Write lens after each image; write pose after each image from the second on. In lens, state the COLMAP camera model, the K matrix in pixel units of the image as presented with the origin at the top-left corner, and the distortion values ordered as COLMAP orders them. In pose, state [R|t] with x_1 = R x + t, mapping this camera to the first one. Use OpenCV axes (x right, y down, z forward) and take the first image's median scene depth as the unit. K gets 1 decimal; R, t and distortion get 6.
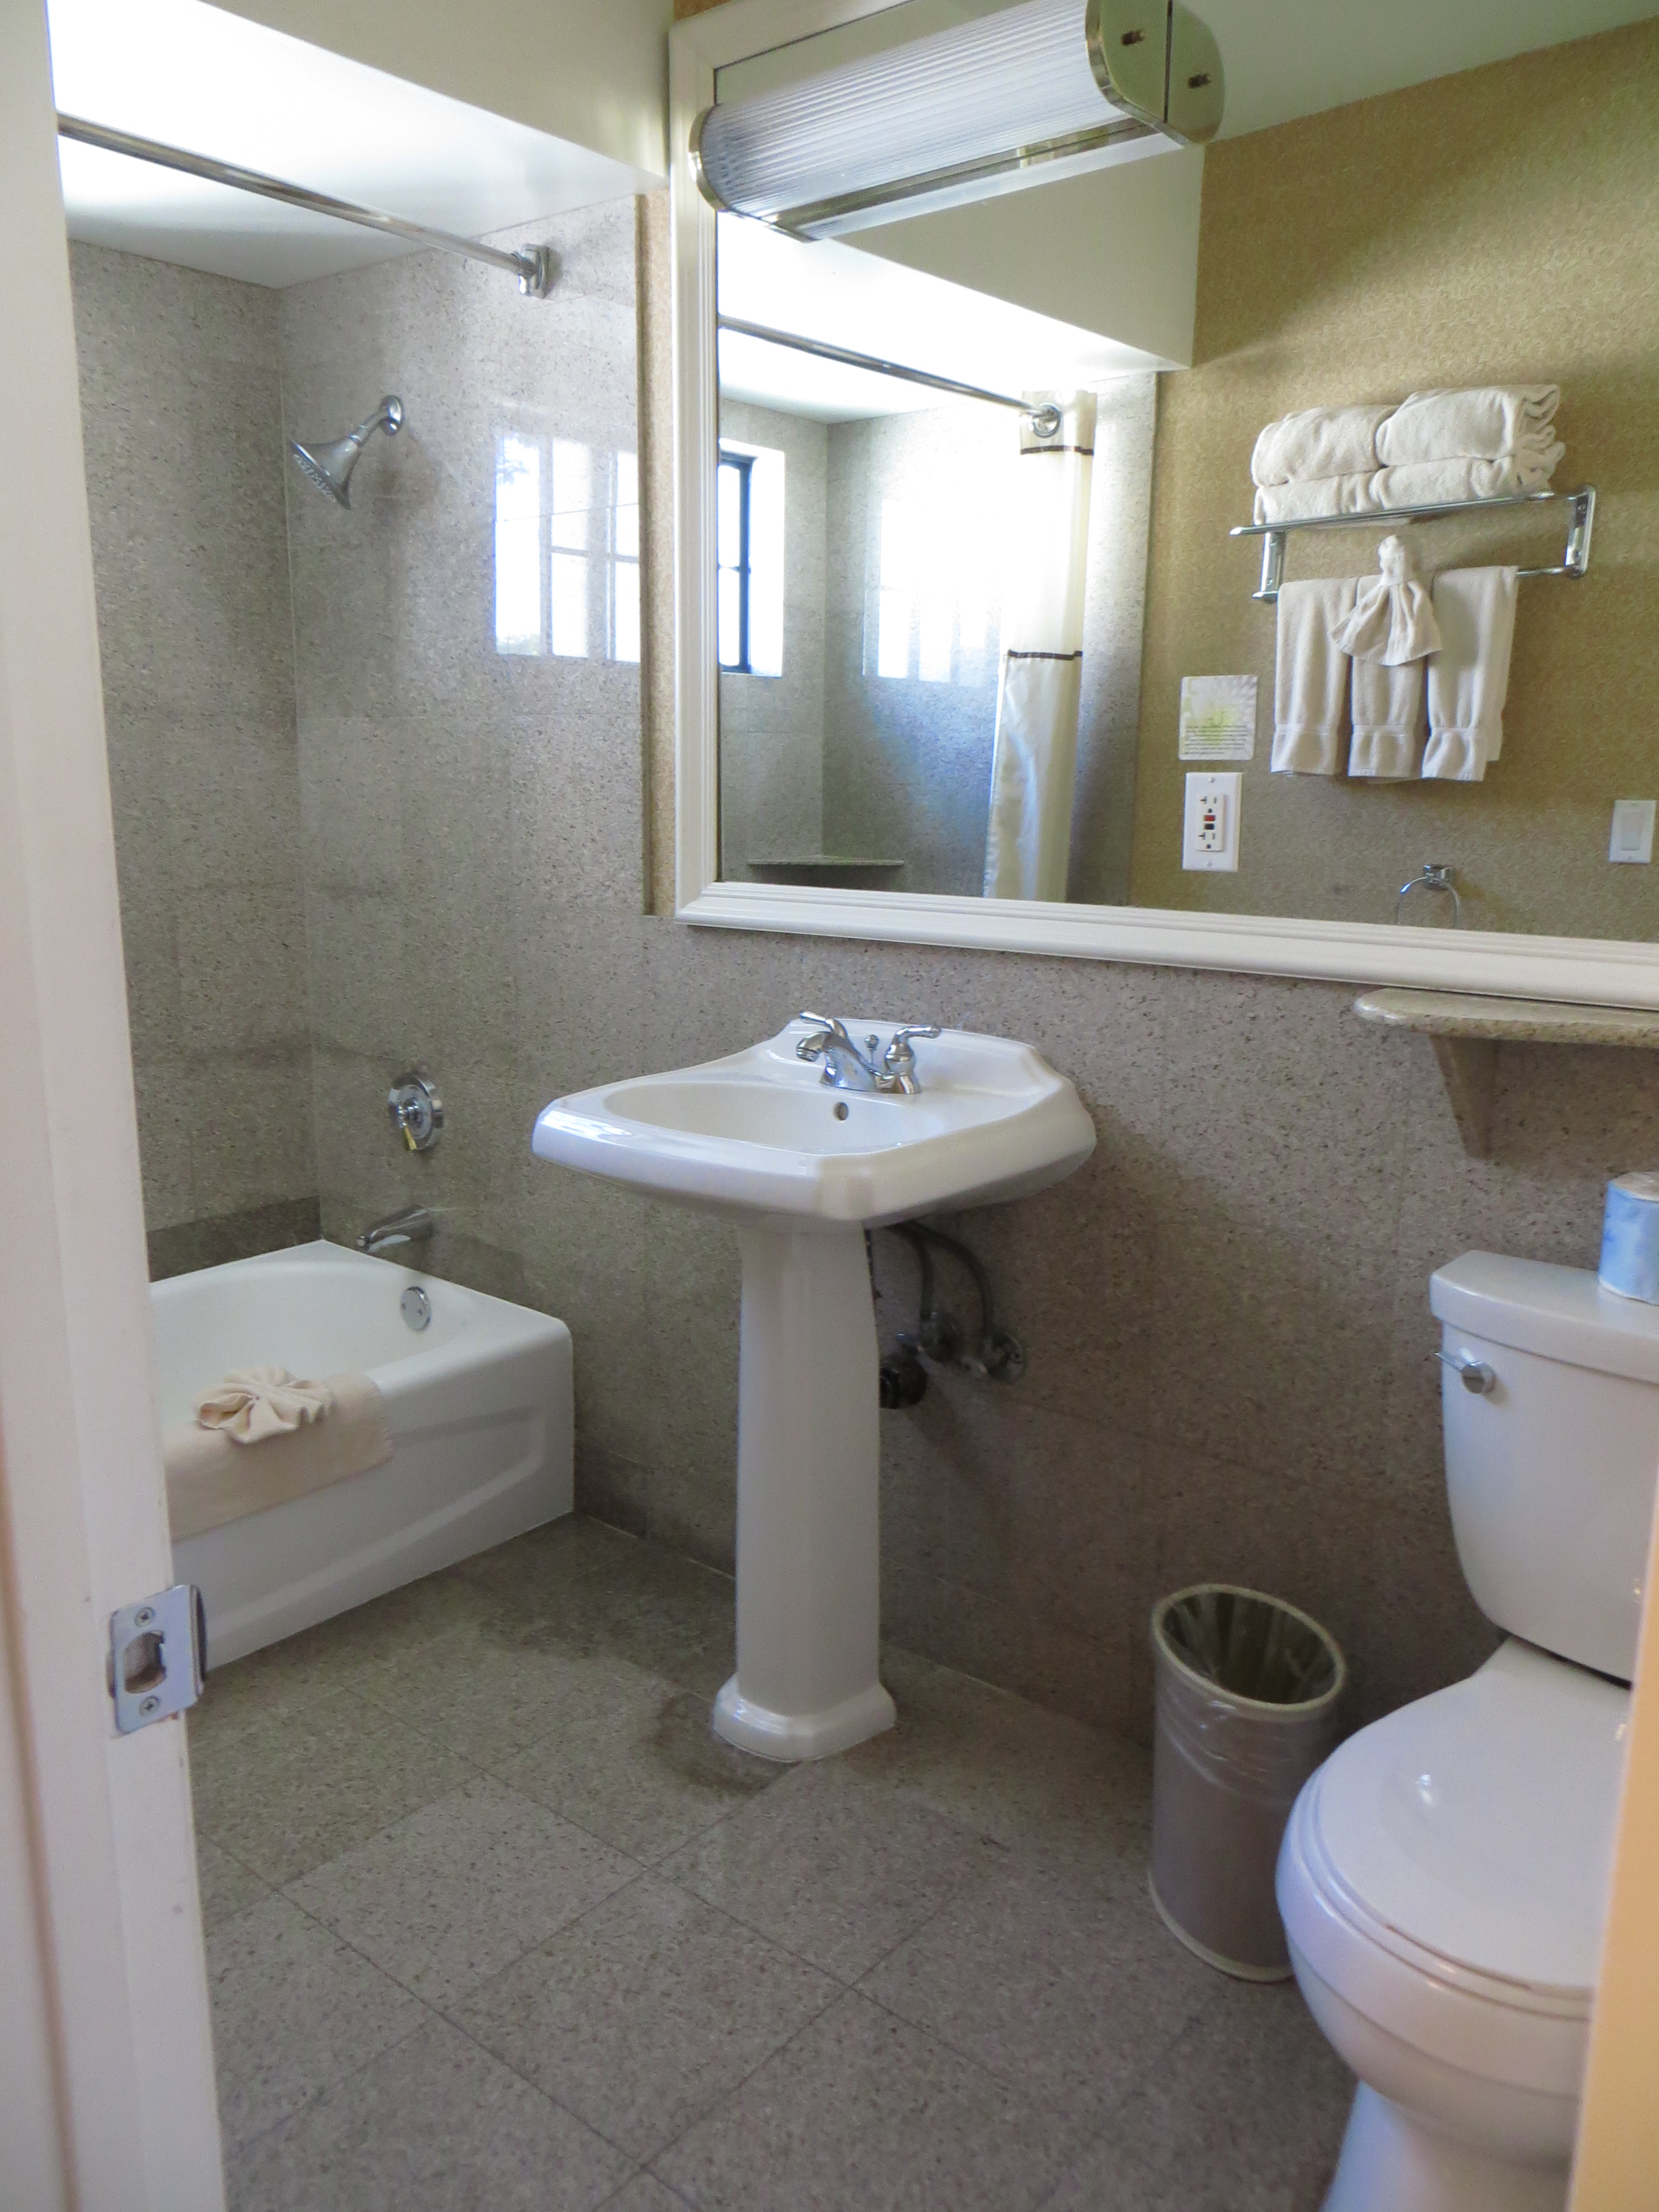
lens RADIAL K [[1658.4, 0, 829.2], [0, 1658.4, 1108.8], [0, 0, 1]] dist [-0.007649, -0.005758]
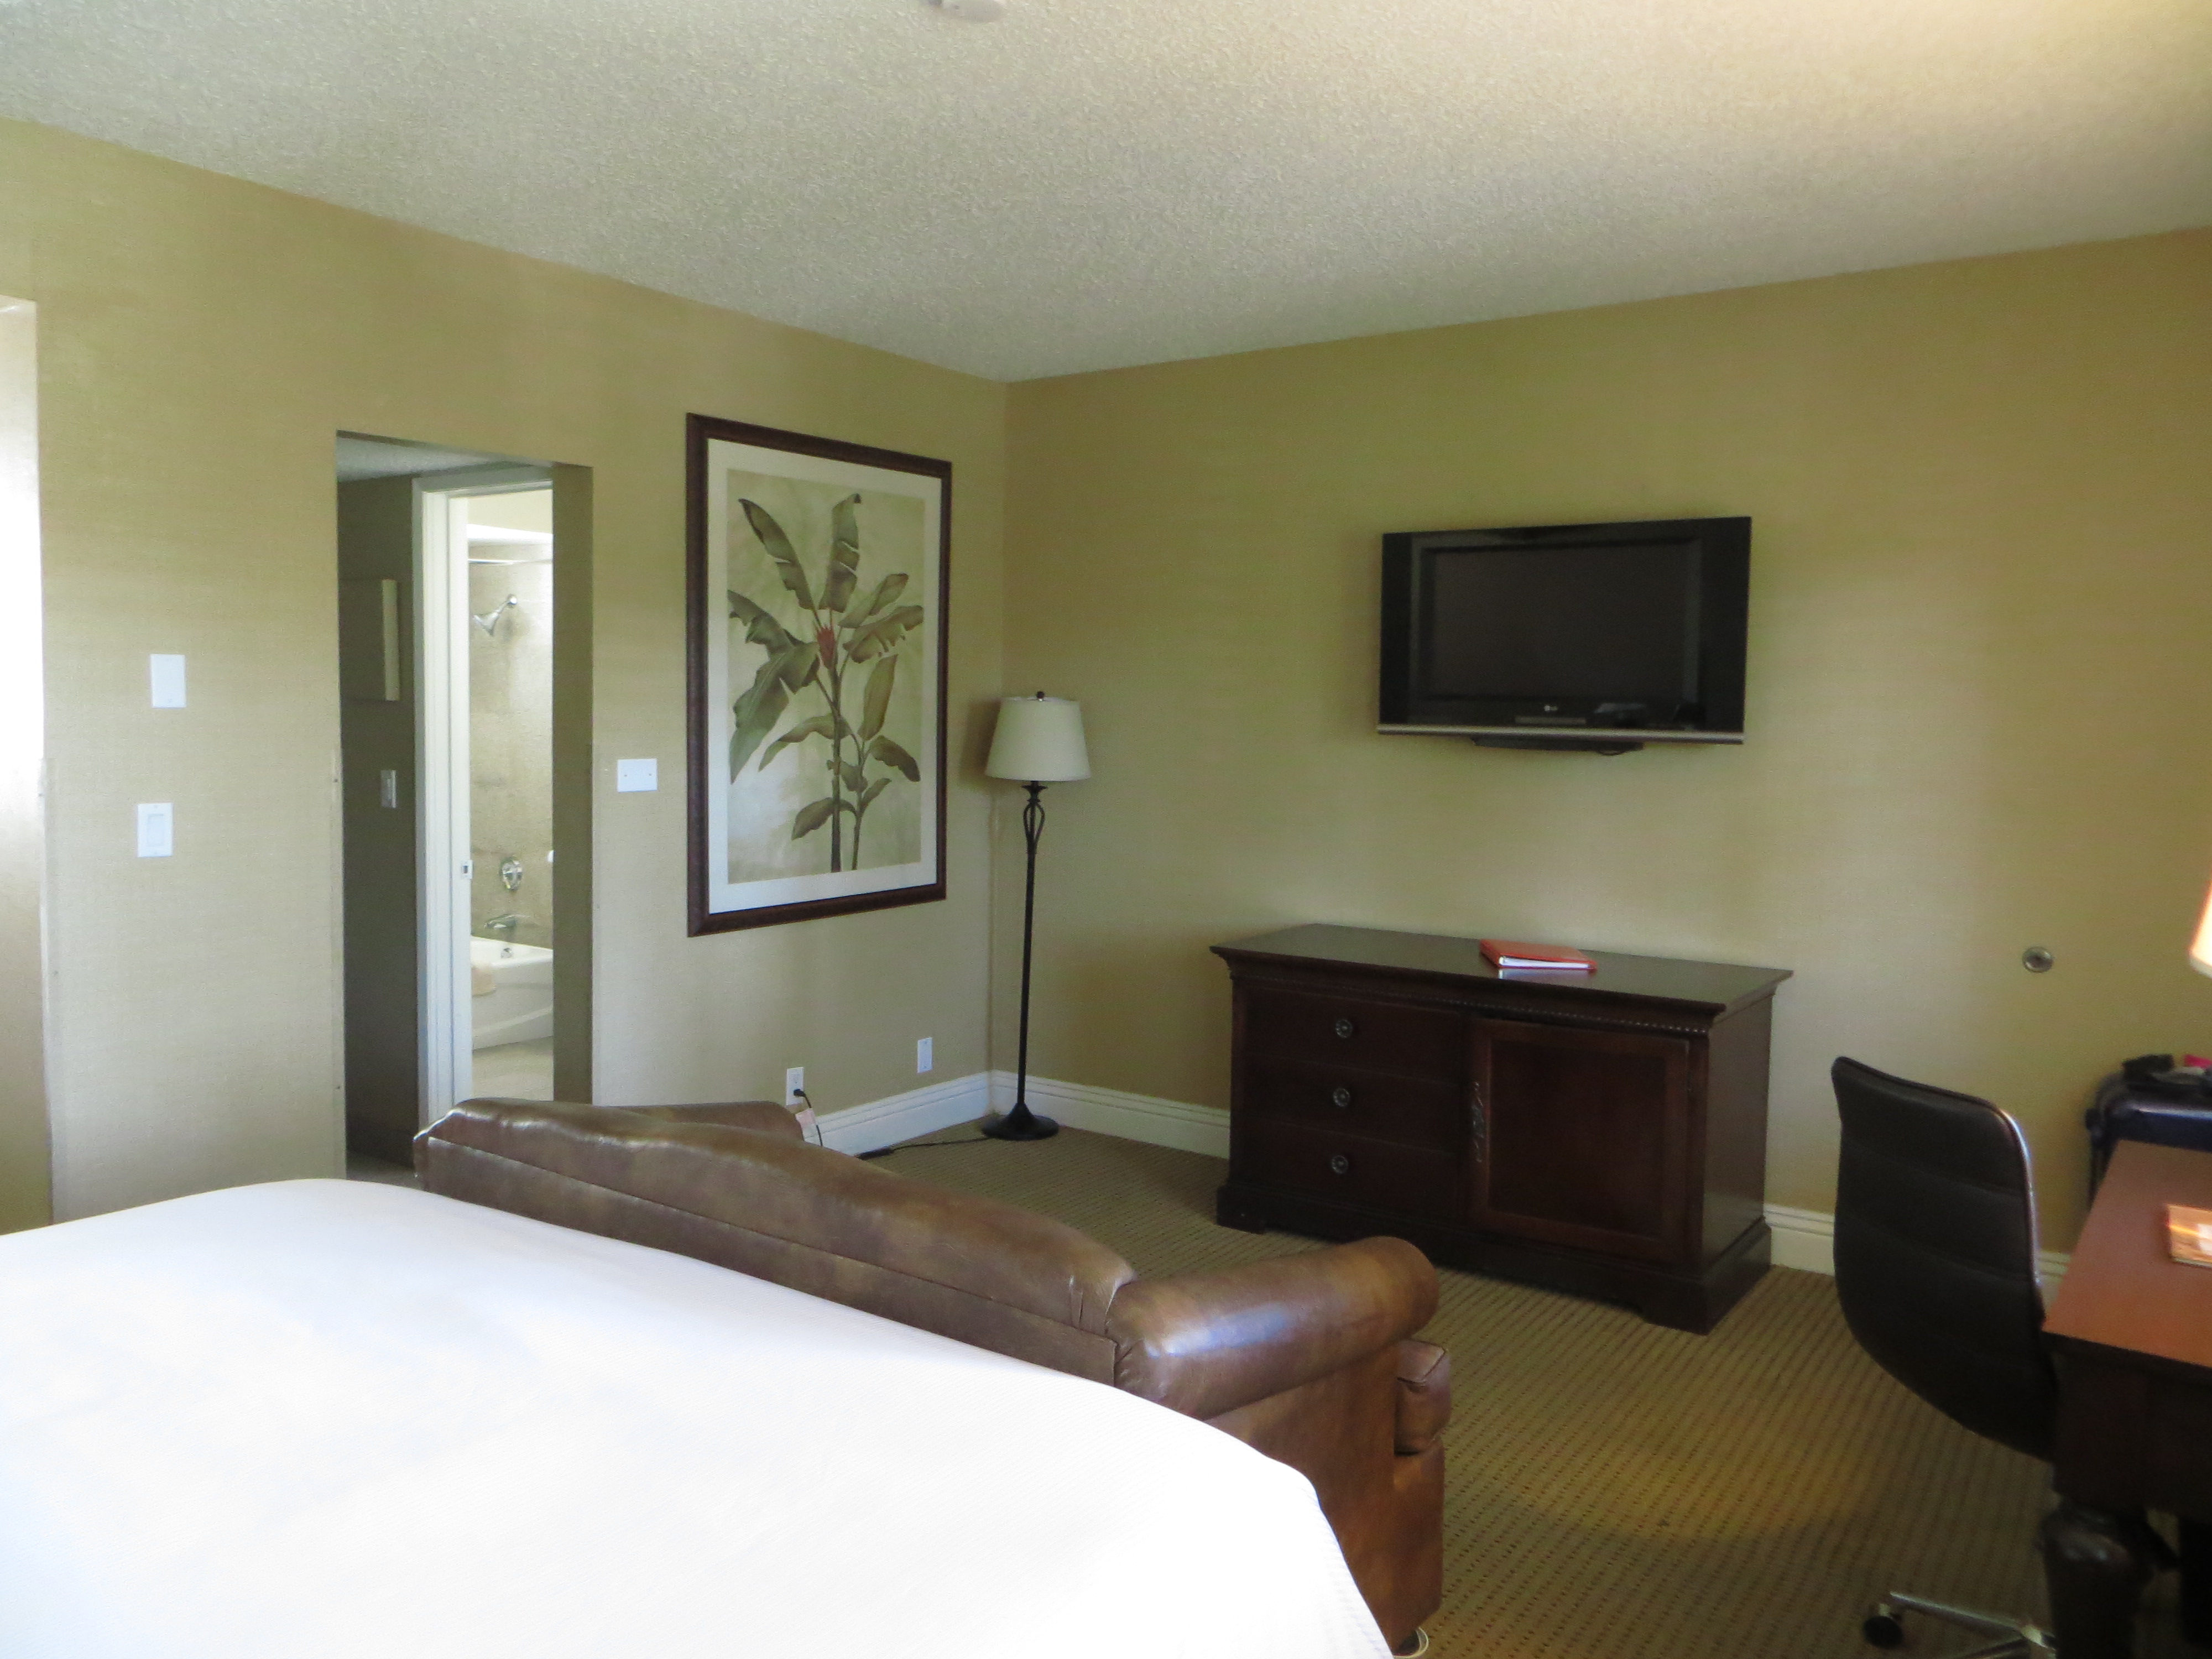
lens RADIAL K [[1658.4, 0, 1094.9], [0, 1658.4, 818.4], [0, 0, 1]] dist [-0.007649, -0.005758]
pose [[0.996039, 0.005079, 0.088777, 0.397788], [0.007169, 0.990530, -0.137111, 0.268645], [-0.088632, 0.137204, 0.986570, -1.520000]]
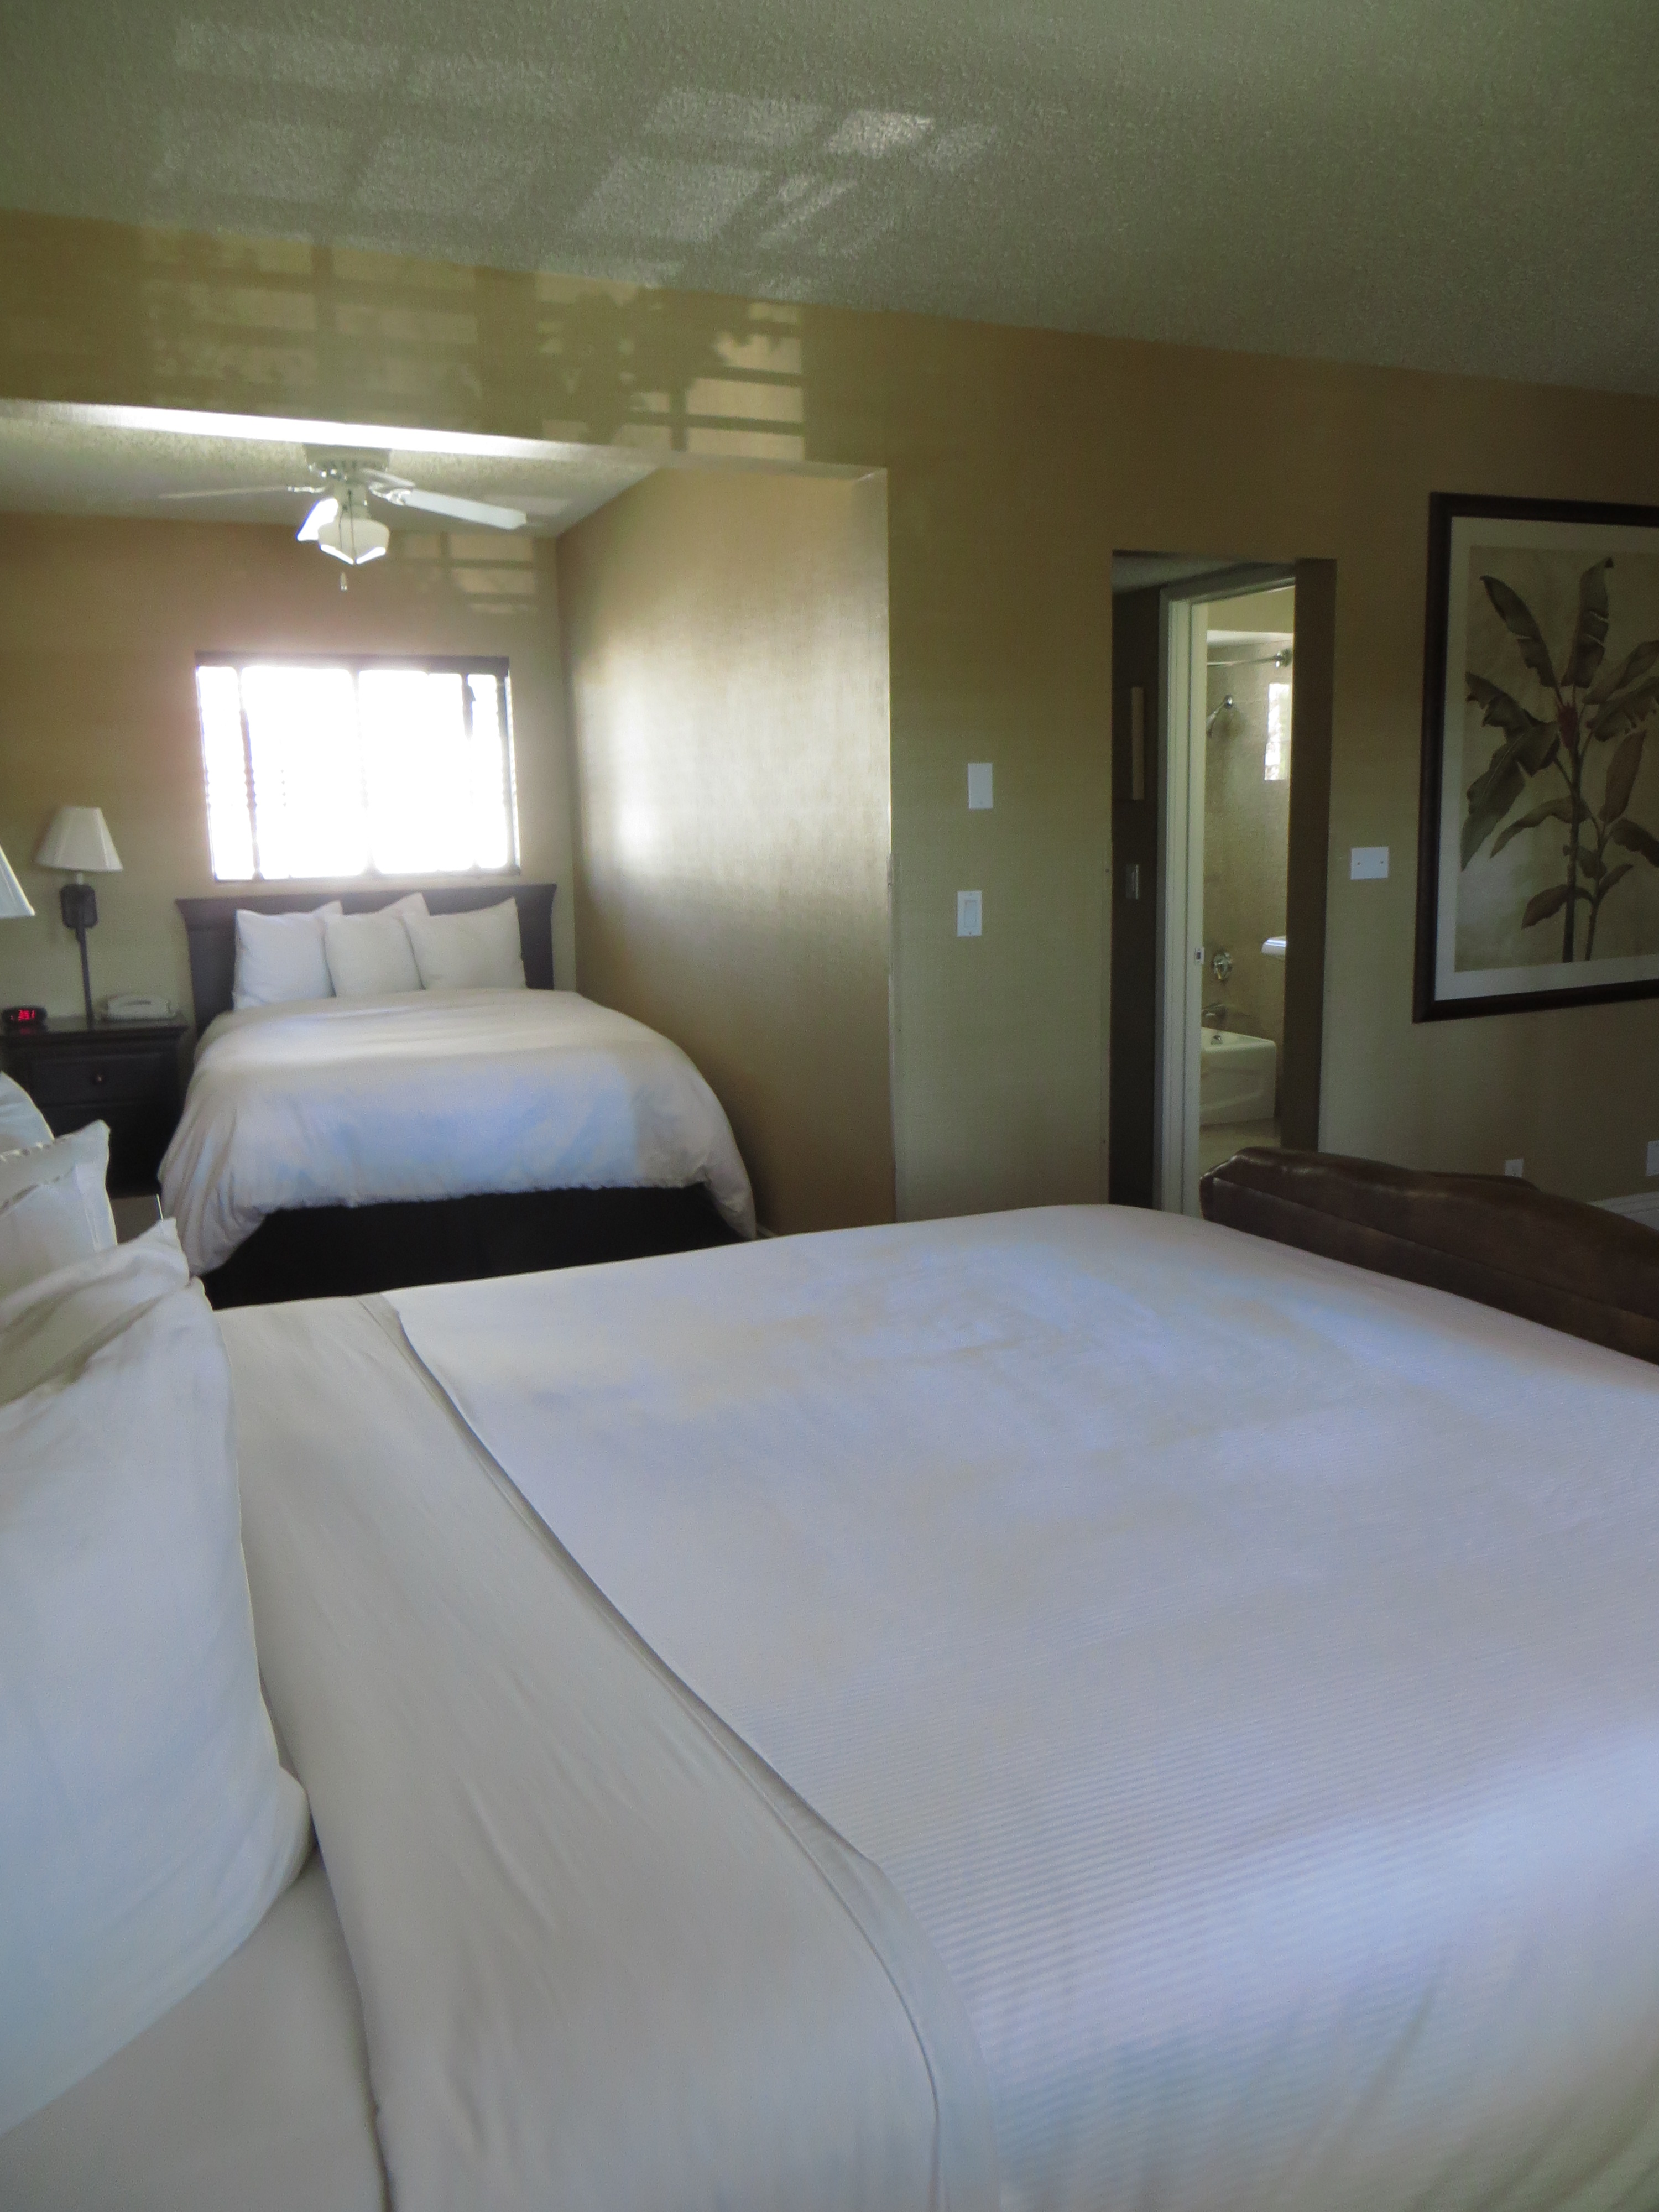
lens RADIAL K [[1658.4, 0, 838.7], [0, 1658.4, 1100.6], [0, 0, 1]] dist [-0.007649, -0.005758]
pose [[0.898857, 0.049689, -0.435416, 0.354588], [-0.062493, 0.997931, -0.015126, 0.295745], [0.433763, 0.040807, 0.900103, -1.599567]]
